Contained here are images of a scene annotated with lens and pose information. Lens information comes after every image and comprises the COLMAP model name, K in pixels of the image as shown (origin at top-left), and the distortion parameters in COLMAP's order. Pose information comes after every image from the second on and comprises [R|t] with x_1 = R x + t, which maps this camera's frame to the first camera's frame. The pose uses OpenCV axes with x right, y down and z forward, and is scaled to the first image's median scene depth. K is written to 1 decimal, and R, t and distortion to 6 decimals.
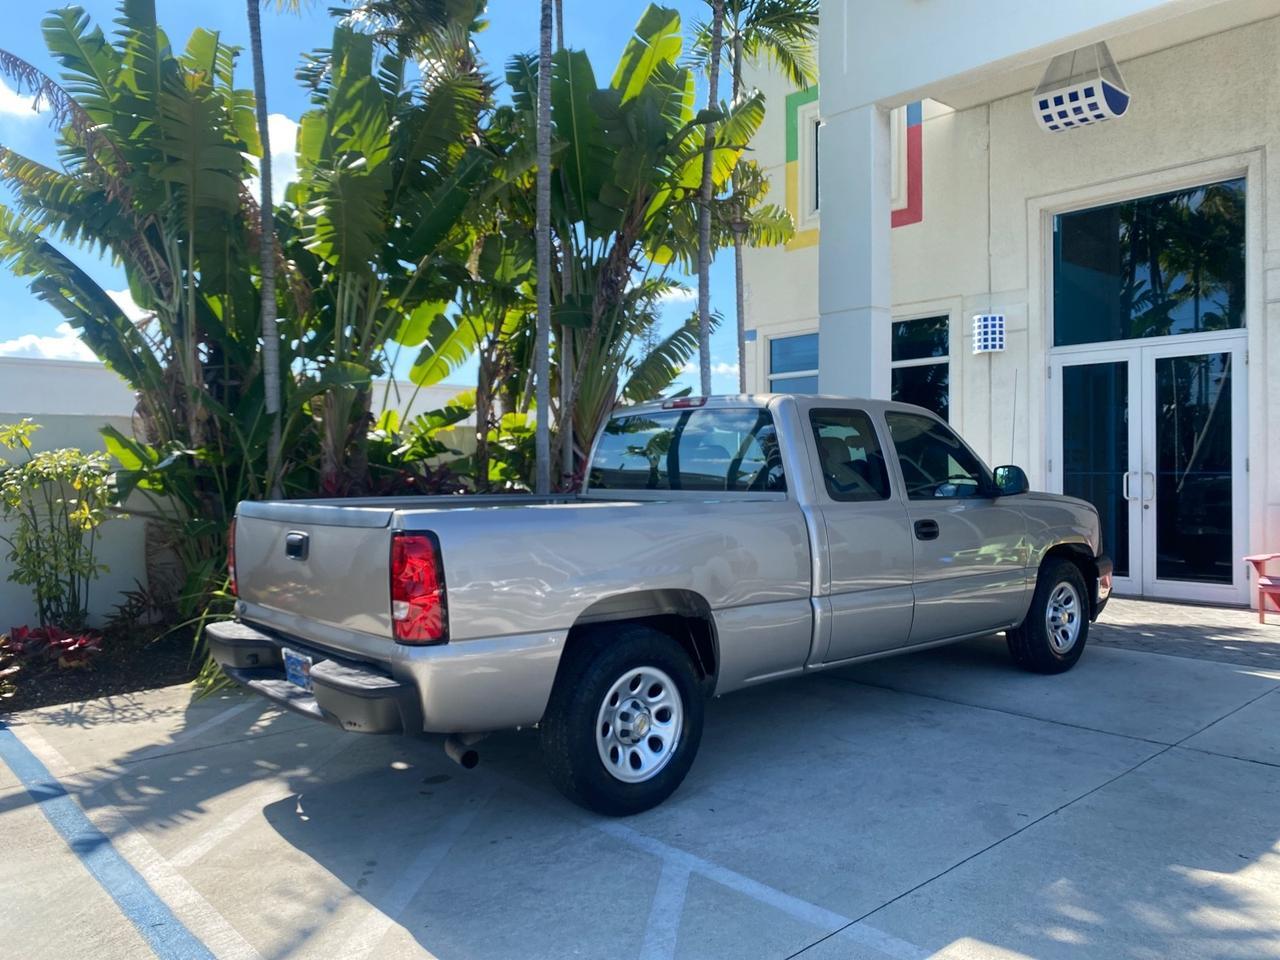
lens RADIAL K [[984.8, 0, 638.6], [0, 984.8, 475.1], [0, 0, 1]] dist [0.004644, 0.002397]
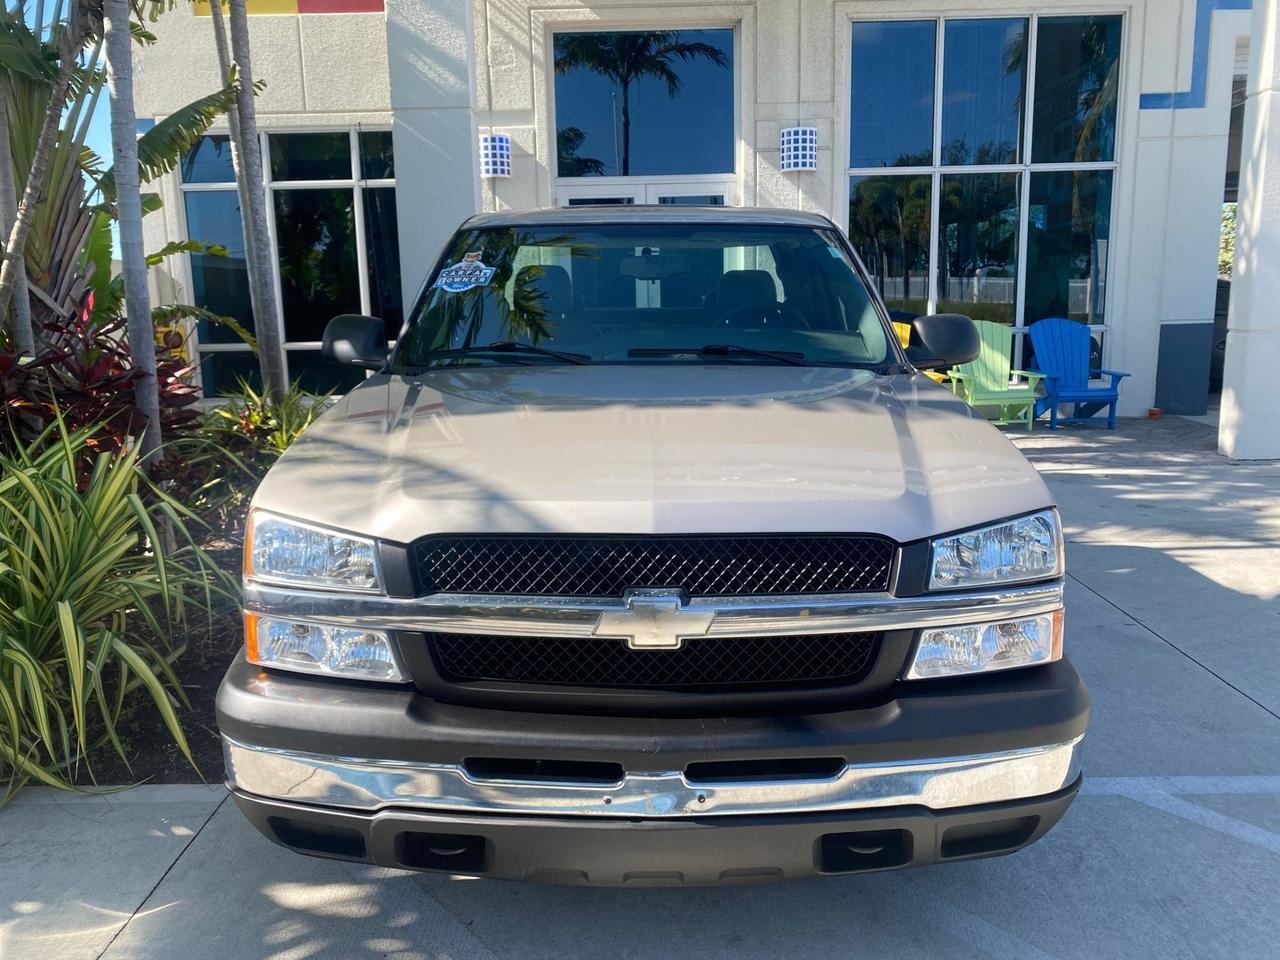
lens RADIAL K [[991.0, 0, 643.1], [0, 991.0, 474.6], [0, 0, 1]] dist [-0.028753, 0.045075]
pose [[0.668270, -0.137490, 0.731103, -0.347015], [0.022866, 0.986105, 0.164544, -0.000792], [-0.743567, -0.093243, 0.662128, 0.353098]]
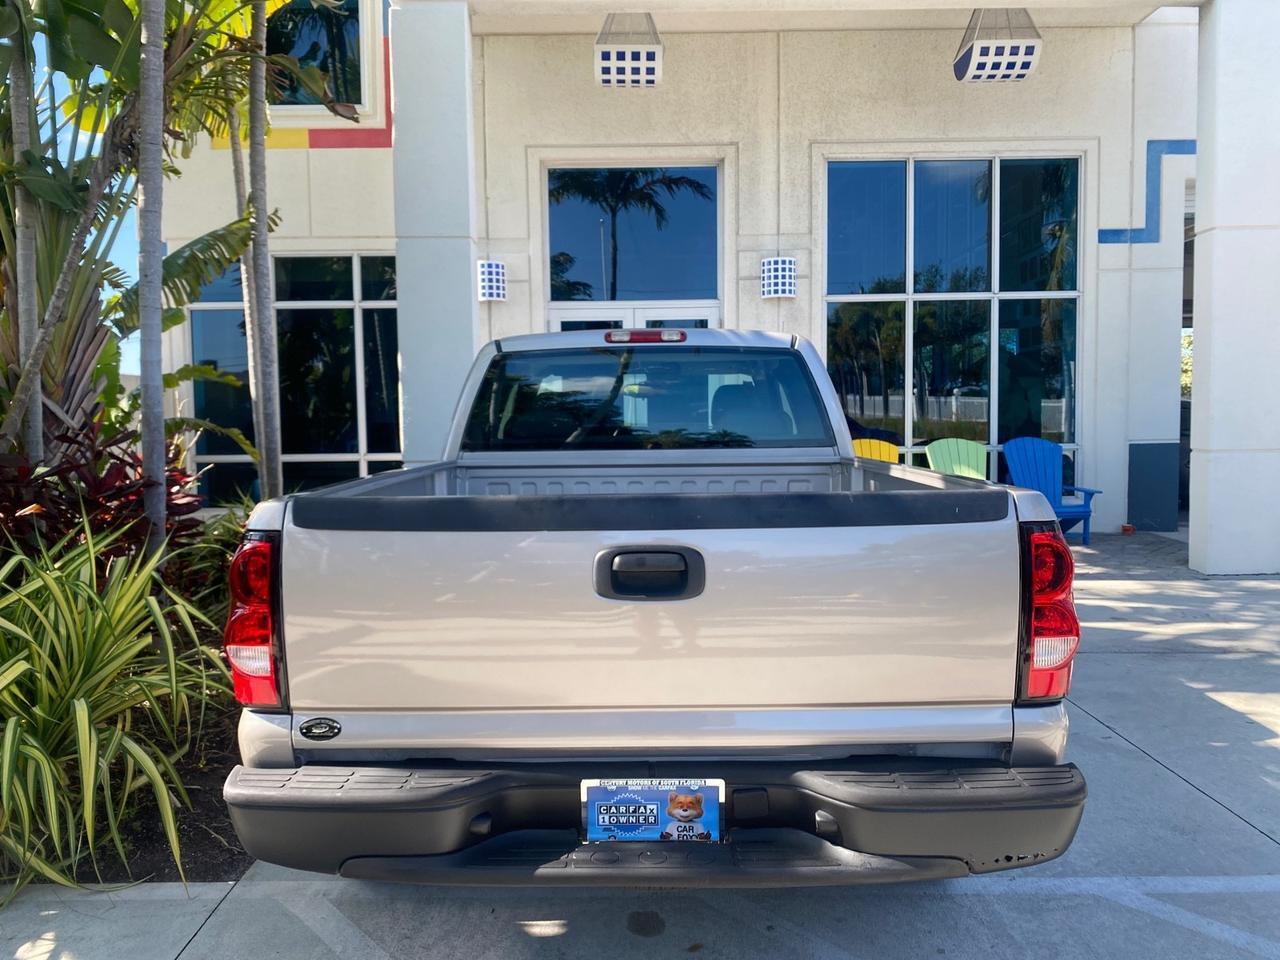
lens RADIAL K [[984.8, 0, 638.6], [0, 984.8, 475.1], [0, 0, 1]] dist [0.004644, 0.002397]
pose [[0.660260, -0.047972, 0.749503, -0.368932], [0.014903, 0.998598, 0.050787, -0.001967], [-0.750889, -0.022363, 0.660050, 0.337876]]
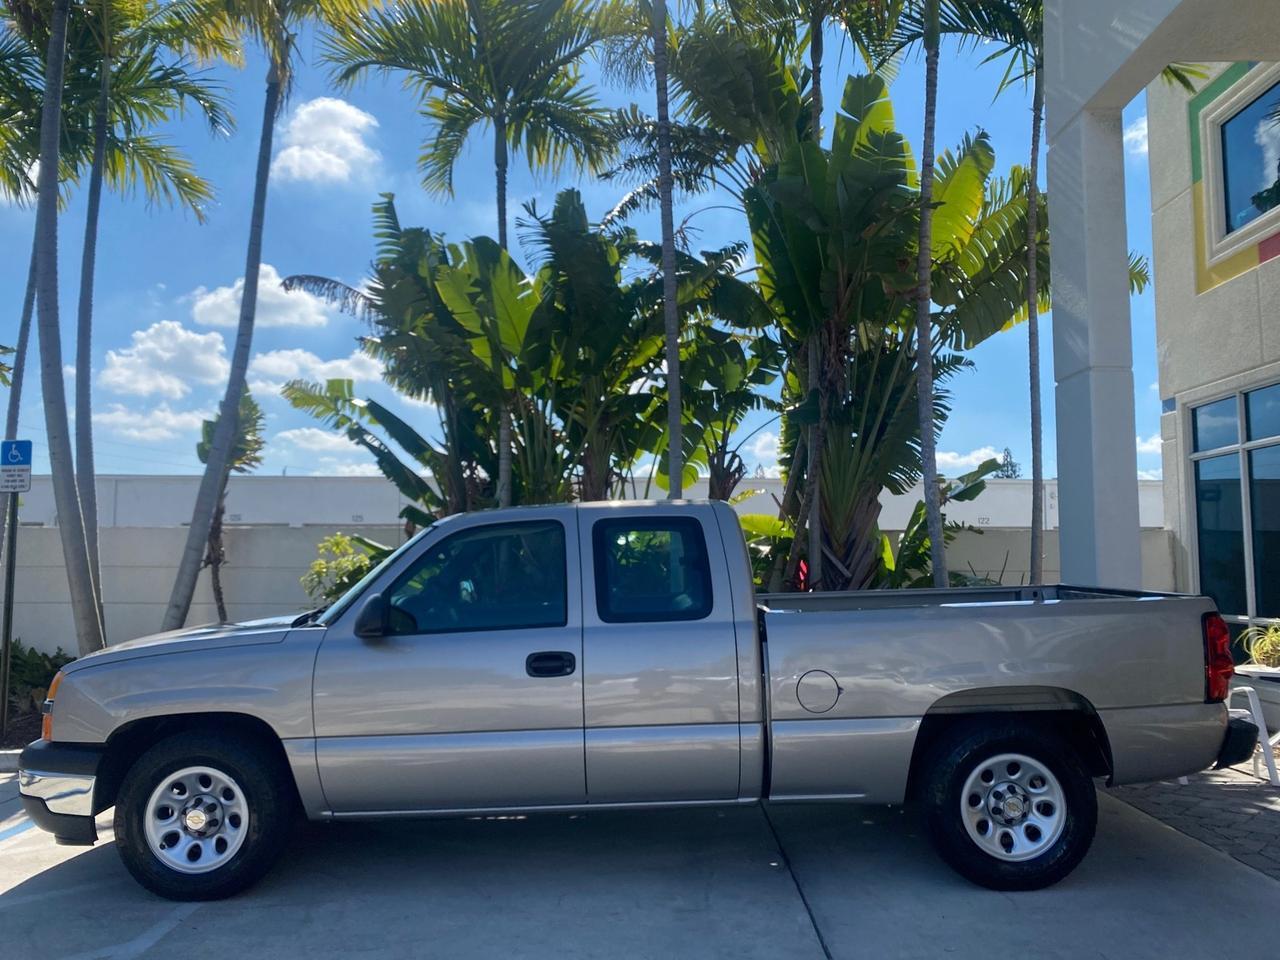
lens RADIAL K [[980.2, 0, 638.9], [0, 980.2, 476.8], [0, 0, 1]] dist [0.005304, -0.001083]
pose [[0.742335, -0.051311, -0.668061, 0.538170], [-0.014103, 0.995646, -0.092143, -0.013384], [0.669881, 0.077822, 0.738379, 0.239470]]
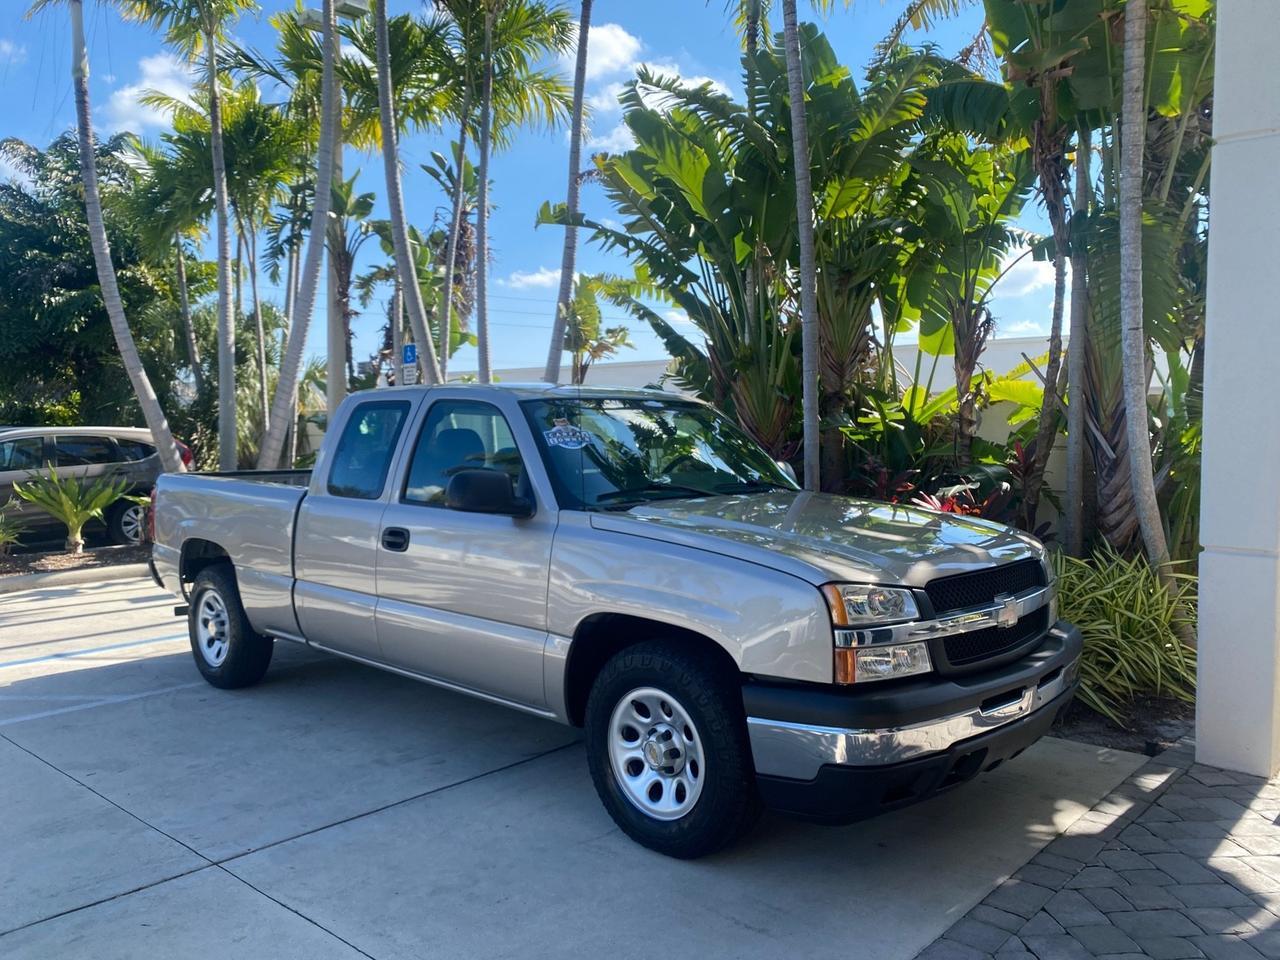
lens RADIAL K [[978.3, 0, 636.8], [0, 978.3, 478.4], [0, 0, 1]] dist [0.007067, -0.000070]
pose [[0.106731, 0.056084, -0.992705, 0.773528], [-0.009157, 0.998421, 0.055422, -0.031384], [0.994246, 0.003175, 0.107076, 0.746479]]
